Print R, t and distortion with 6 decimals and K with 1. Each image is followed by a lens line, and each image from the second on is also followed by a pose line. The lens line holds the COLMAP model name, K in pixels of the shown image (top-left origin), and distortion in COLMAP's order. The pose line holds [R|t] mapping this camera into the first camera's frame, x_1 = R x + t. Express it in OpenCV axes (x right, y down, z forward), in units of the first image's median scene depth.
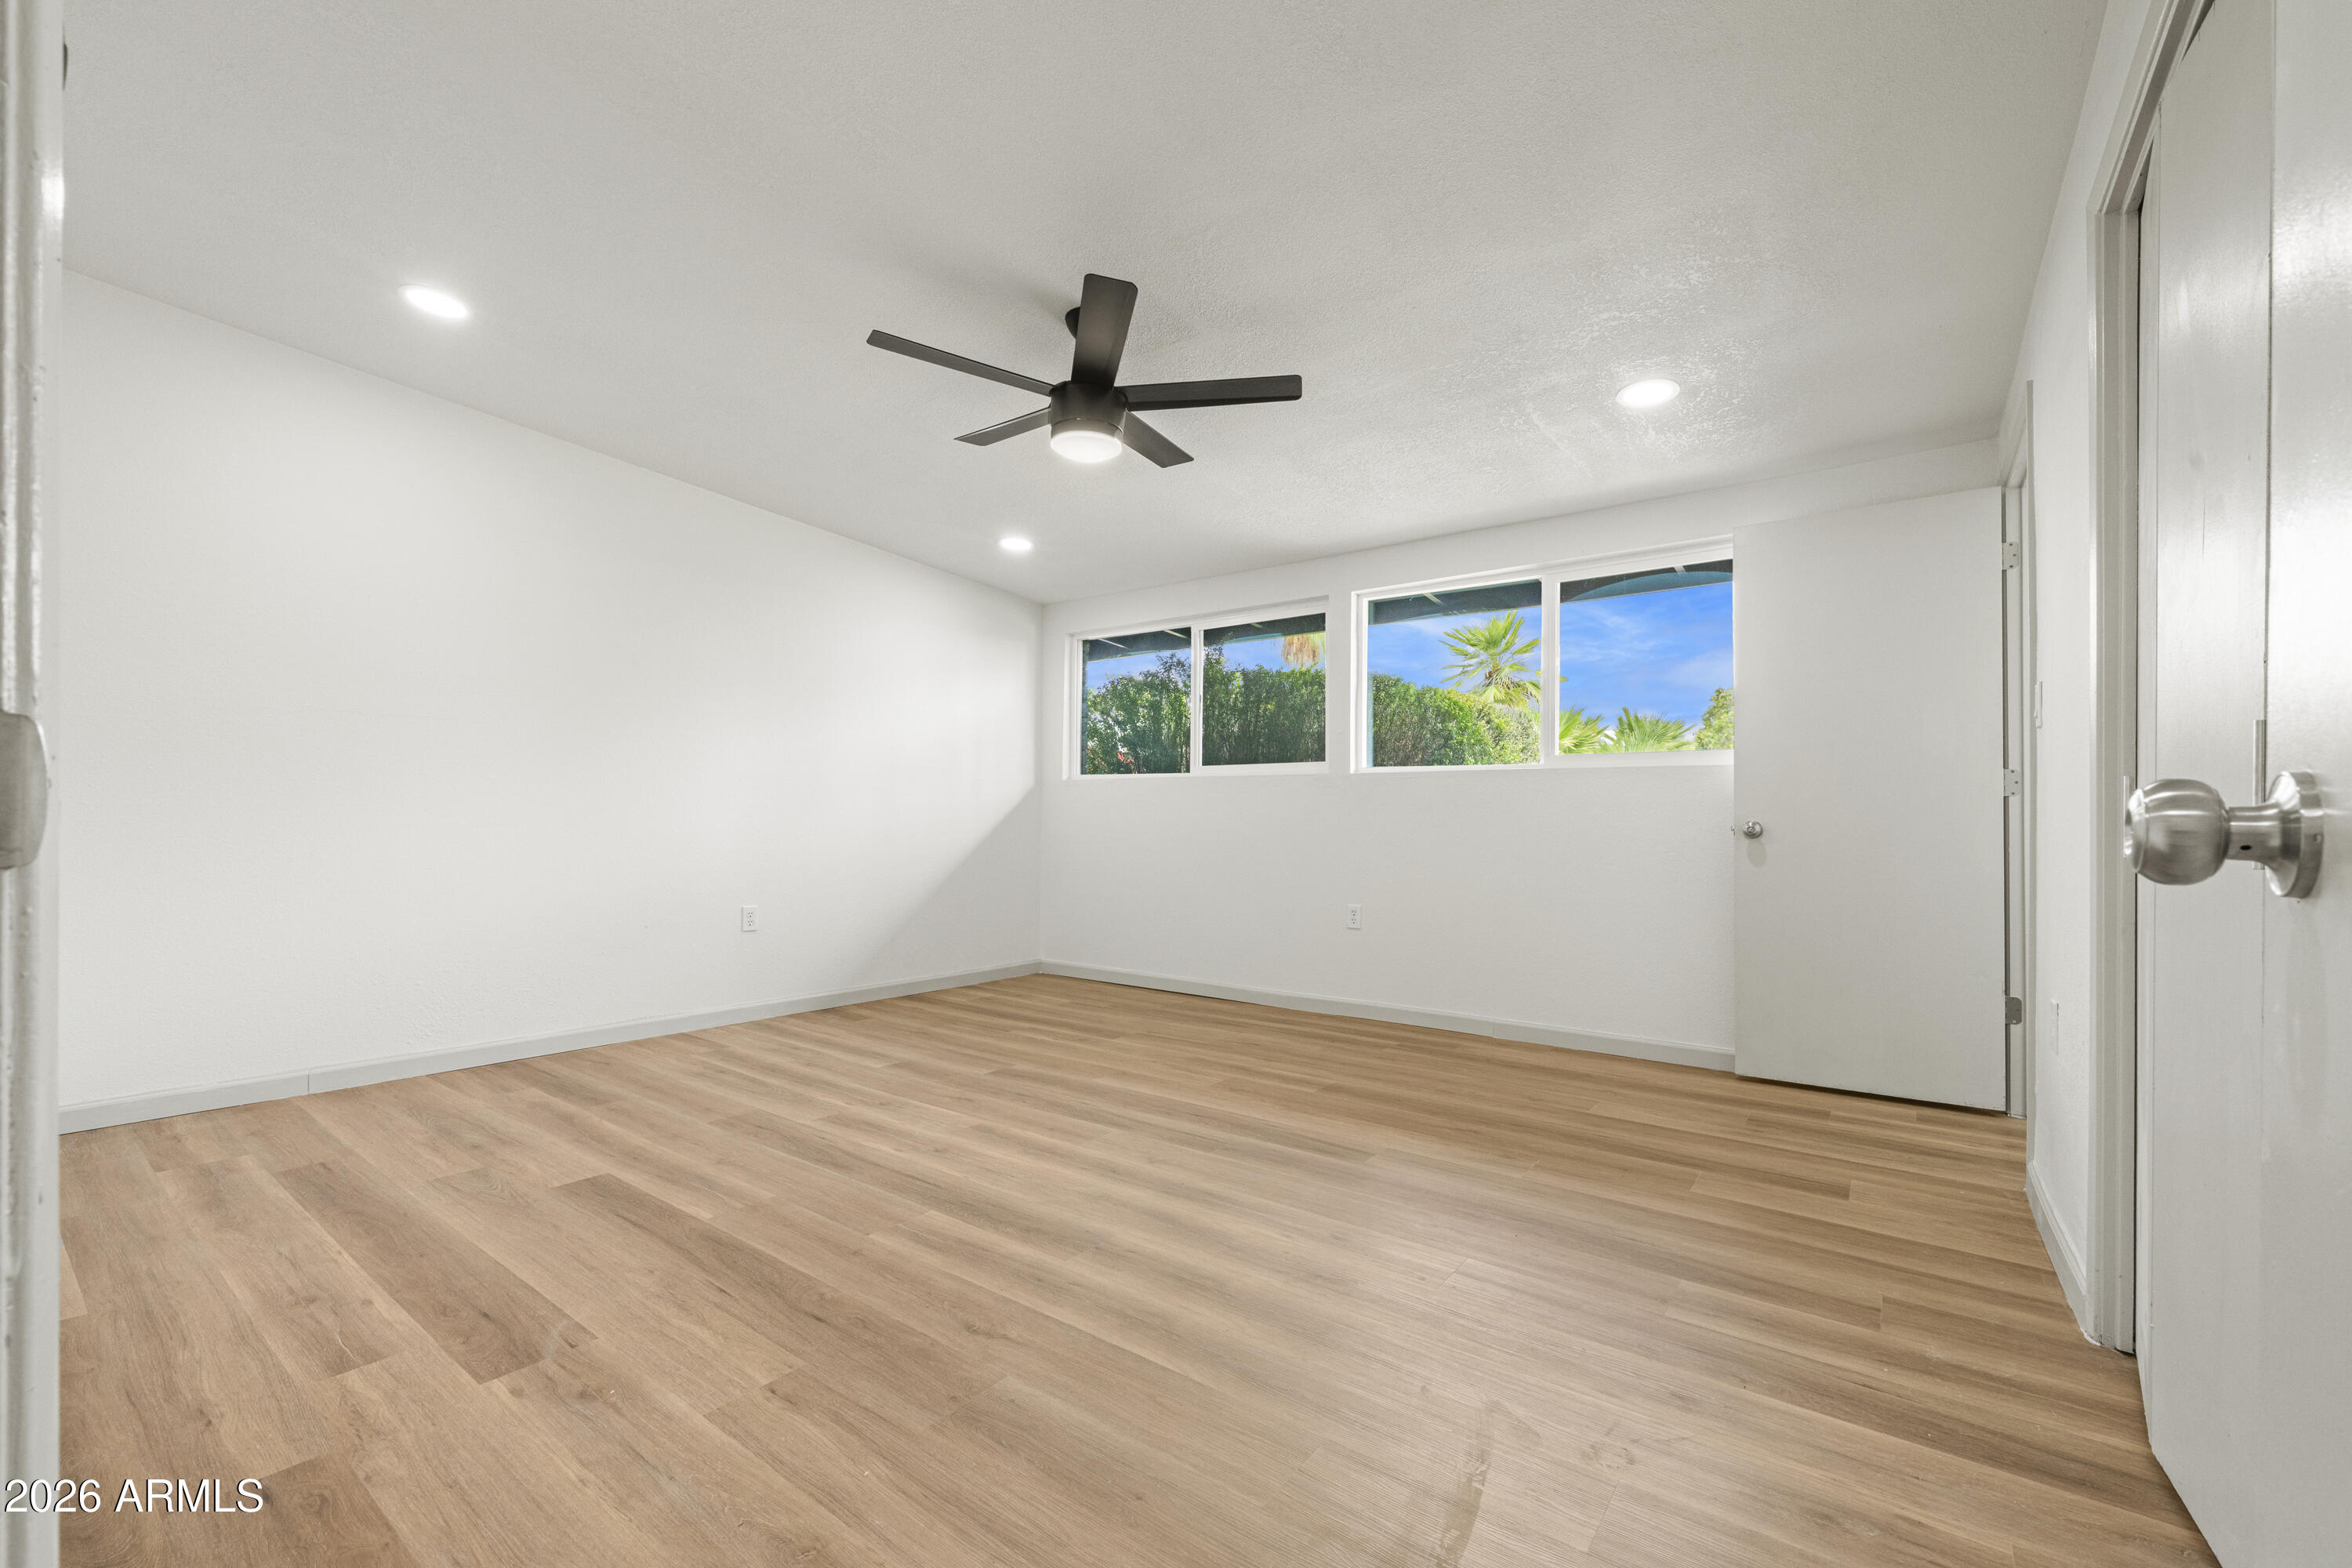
lens RADIAL K [[988.8, 0, 1176.0], [0, 988.8, 784.0], [0, 0, 1]] dist [-0.002628, -0.000266]
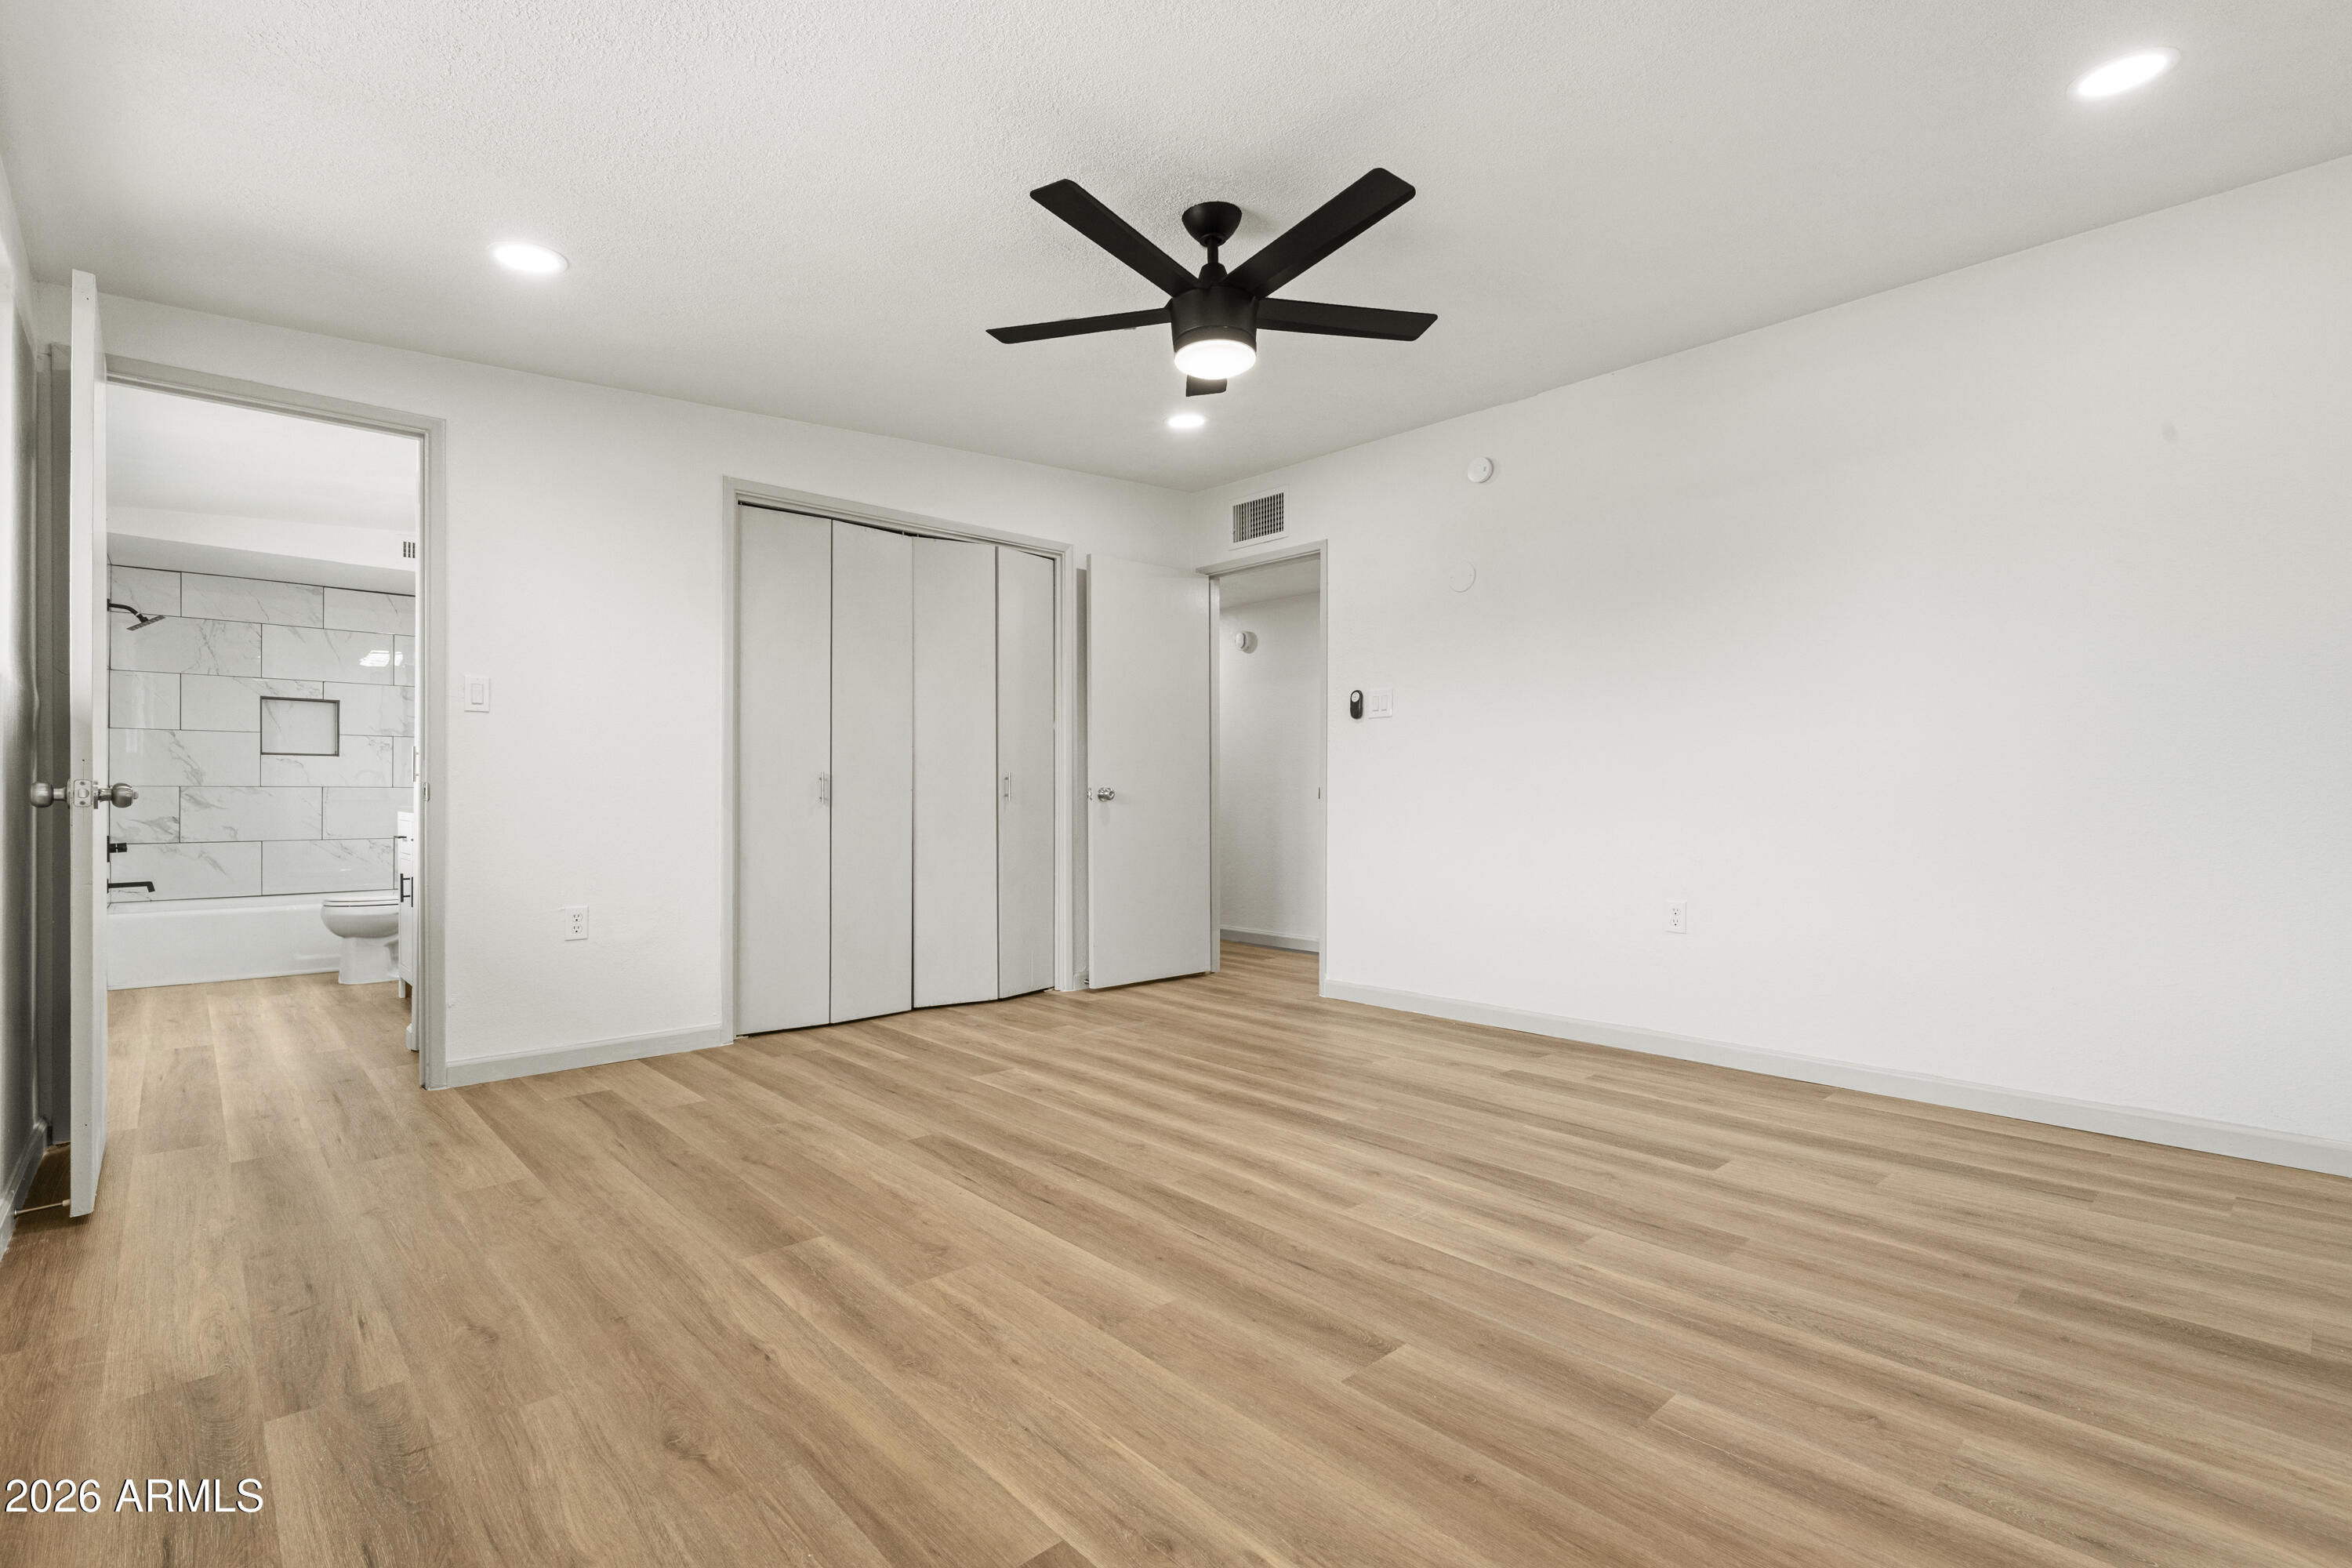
lens RADIAL K [[1127.9, 0, 1176.0], [0, 1127.9, 784.0], [0, 0, 1]] dist [0.002906, 0.000848]
pose [[-0.986199, -0.009715, 0.165276, -0.206390], [-0.017539, 0.998790, -0.045950, 0.069208], [-0.164630, -0.048215, -0.985176, 1.832081]]
